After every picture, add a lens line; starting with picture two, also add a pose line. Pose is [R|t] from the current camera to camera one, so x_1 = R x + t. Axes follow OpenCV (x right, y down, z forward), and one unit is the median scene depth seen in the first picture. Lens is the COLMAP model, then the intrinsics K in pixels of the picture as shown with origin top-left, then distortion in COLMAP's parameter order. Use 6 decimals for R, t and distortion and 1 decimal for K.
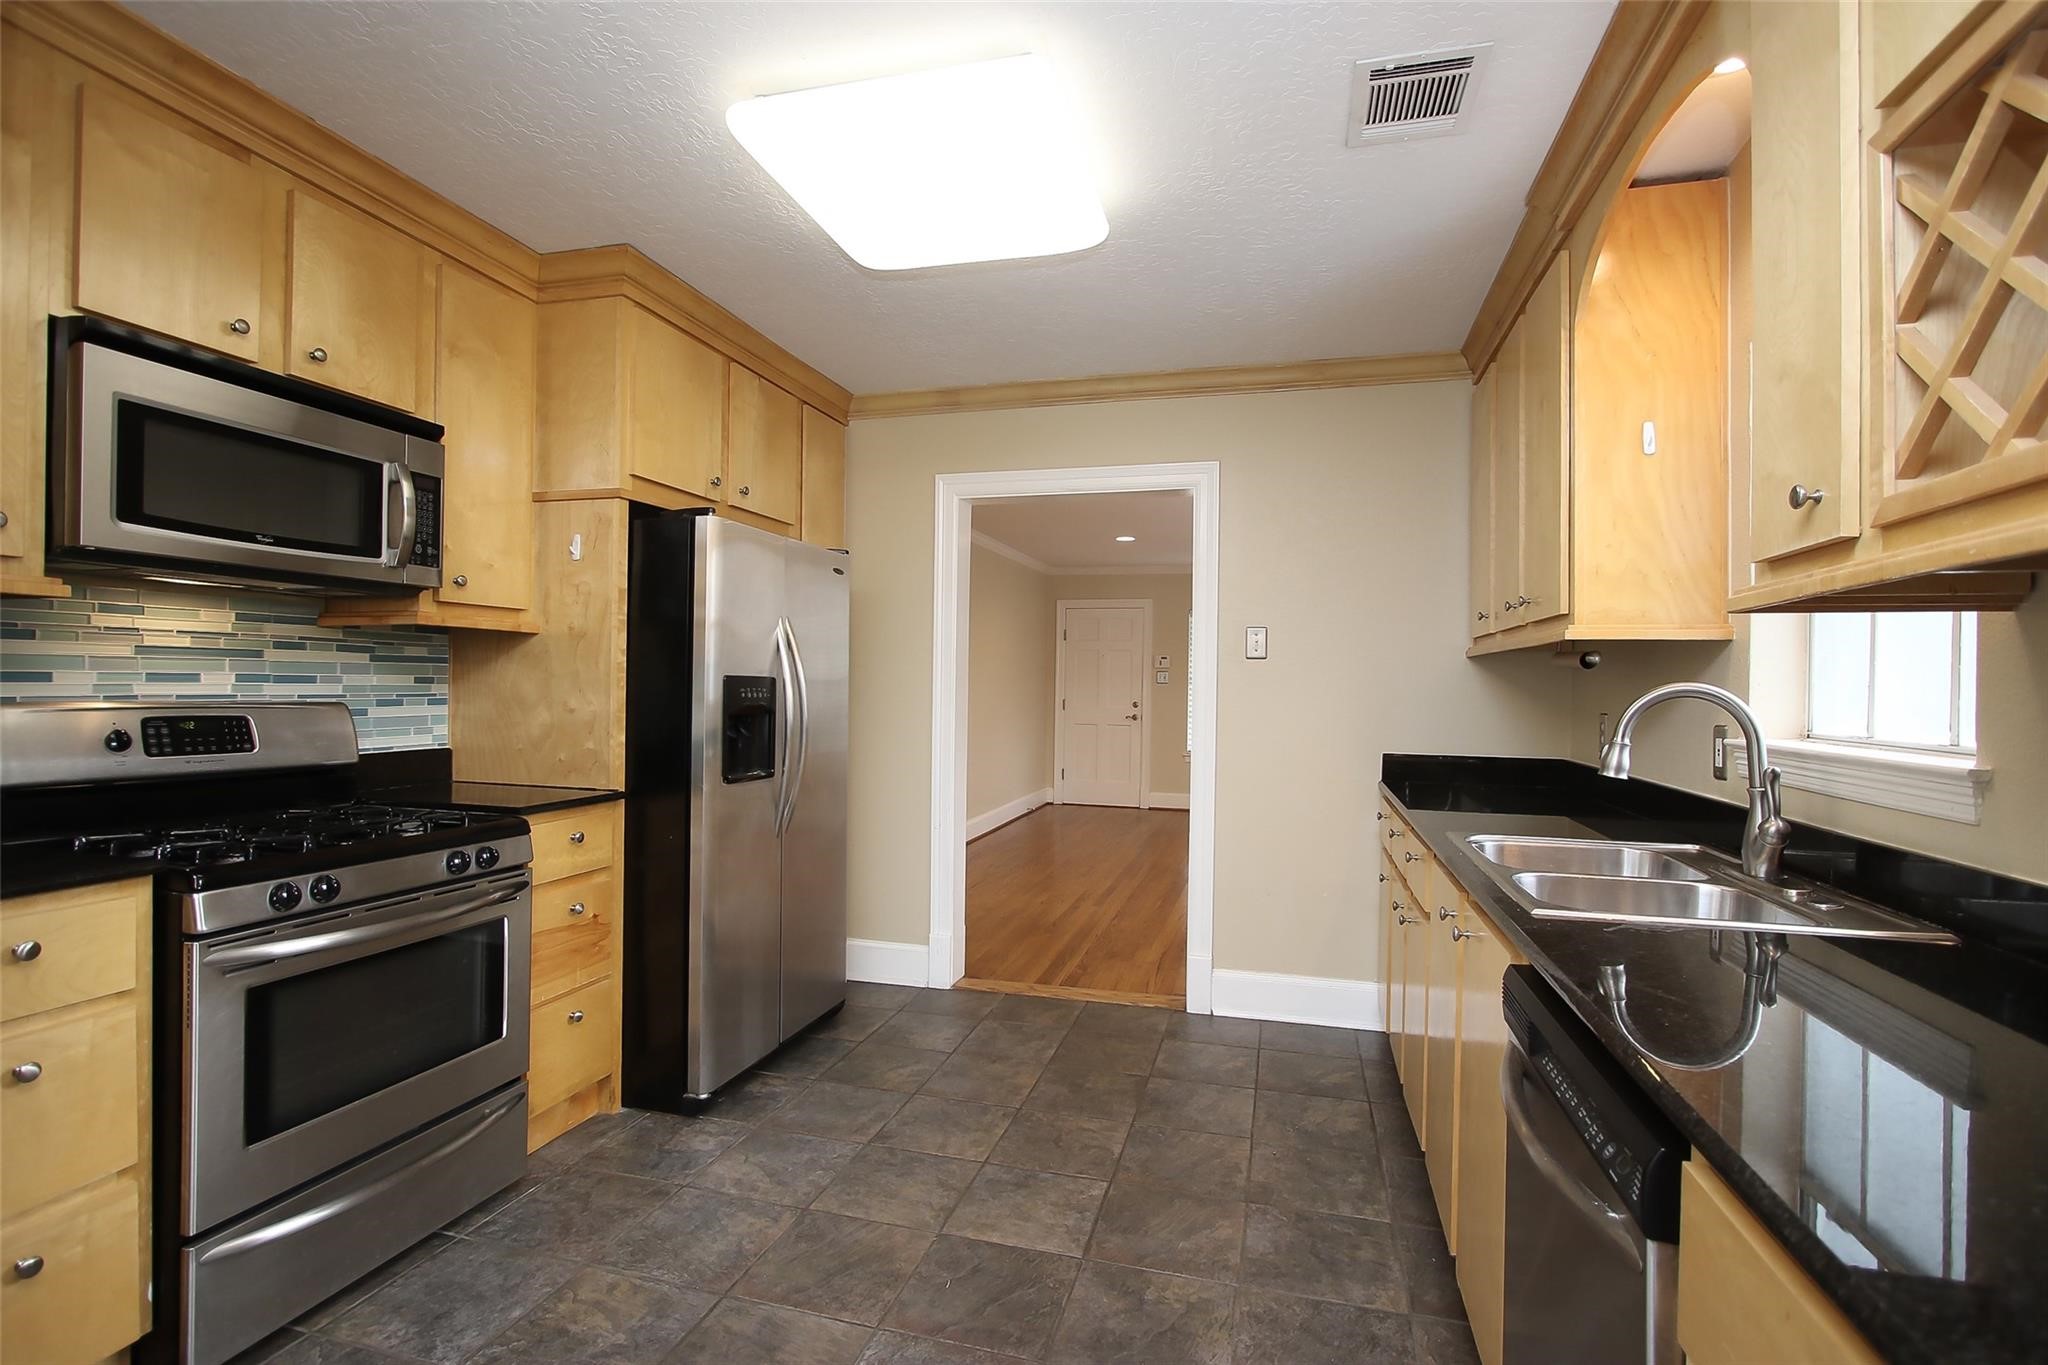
lens RADIAL K [[977.9, 0, 1024.0], [0, 977.9, 682.5], [0, 0, 1]] dist [0.001314, -0.000138]
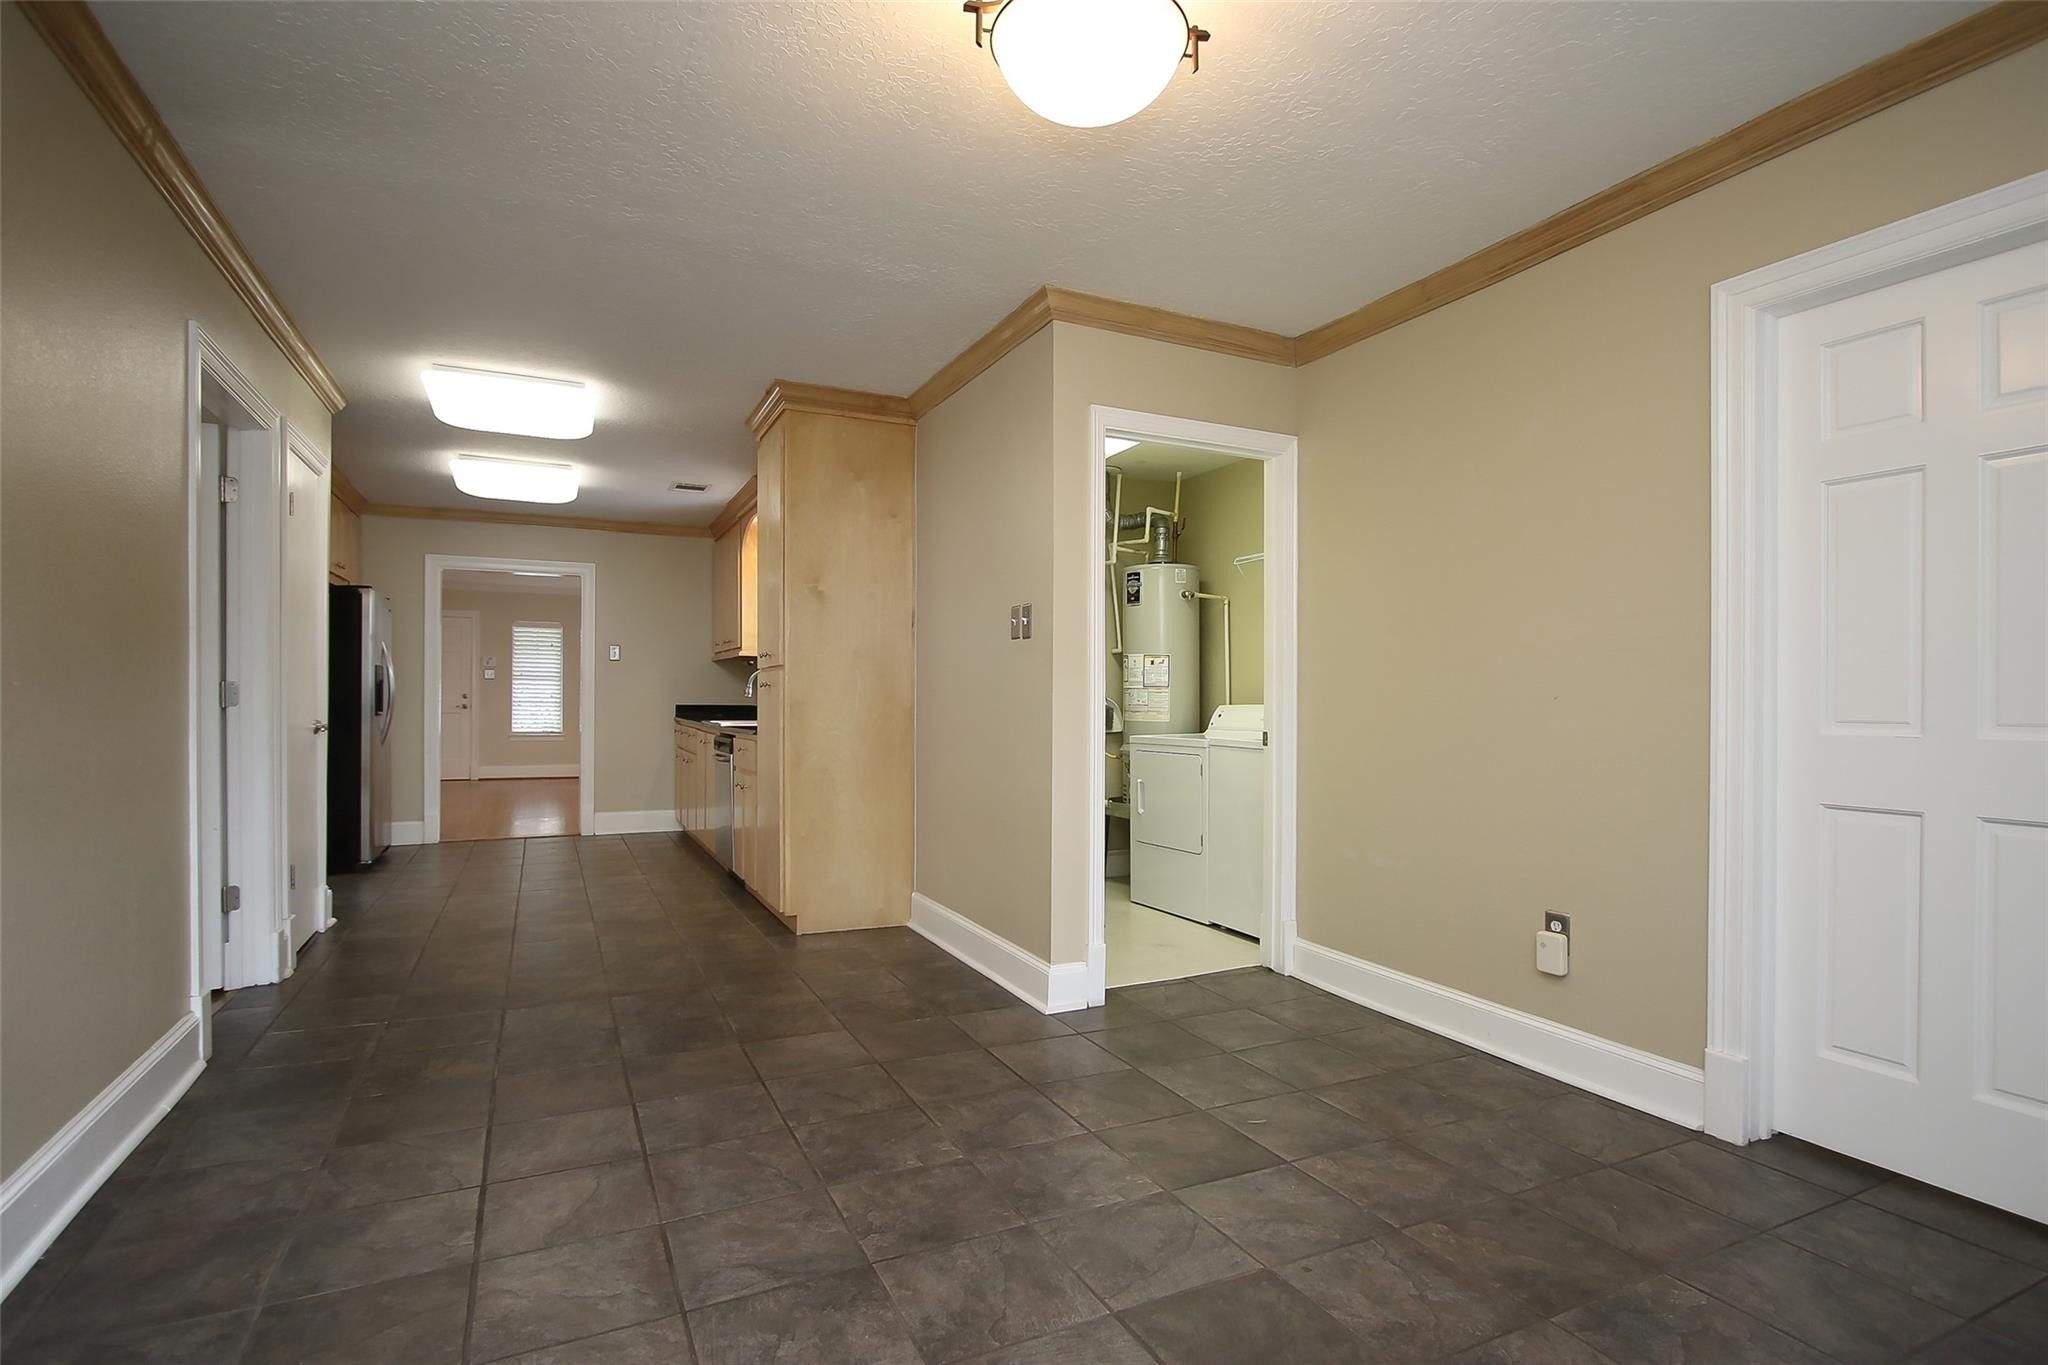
lens RADIAL K [[1010.2, 0, 1025.7], [0, 1010.2, 692.2], [0, 0, 1]] dist [-0.000418, 0.000208]
pose [[0.753093, -0.010381, 0.657832, -0.533808], [0.007185, 0.999946, 0.007554, 0.033739], [-0.657875, -0.000963, 0.753127, -1.224590]]
